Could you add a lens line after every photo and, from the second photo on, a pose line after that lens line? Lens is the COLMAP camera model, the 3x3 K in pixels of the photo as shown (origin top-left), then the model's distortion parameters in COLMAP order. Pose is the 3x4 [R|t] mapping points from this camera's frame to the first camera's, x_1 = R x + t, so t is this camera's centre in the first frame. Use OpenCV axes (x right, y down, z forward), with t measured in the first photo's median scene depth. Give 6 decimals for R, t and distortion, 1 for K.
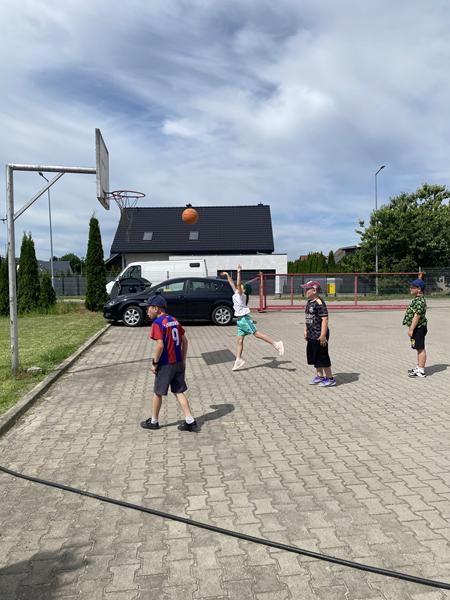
lens RADIAL K [[441.6, 0, 225.4], [0, 441.6, 301.2], [0, 0, 1]] dist [-0.007898, -0.015289]
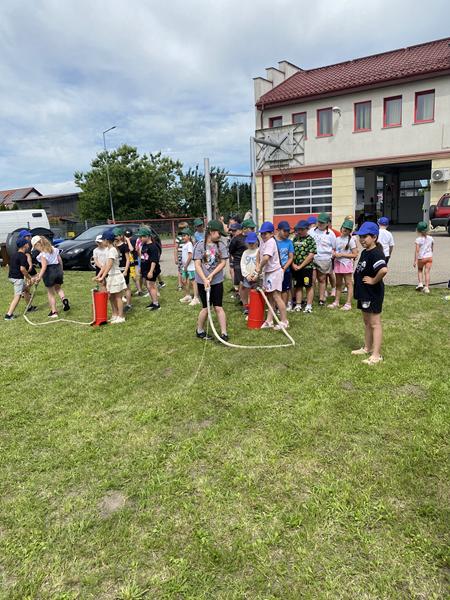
lens RADIAL K [[441.6, 0, 228.4], [0, 441.6, 294.6], [0, 0, 1]] dist [-0.007898, -0.015289]
pose [[0.637250, -0.153240, 0.755268, -0.373900], [0.084032, 0.988005, 0.129560, 0.000922], [-0.766062, -0.019095, 0.642483, 0.028473]]
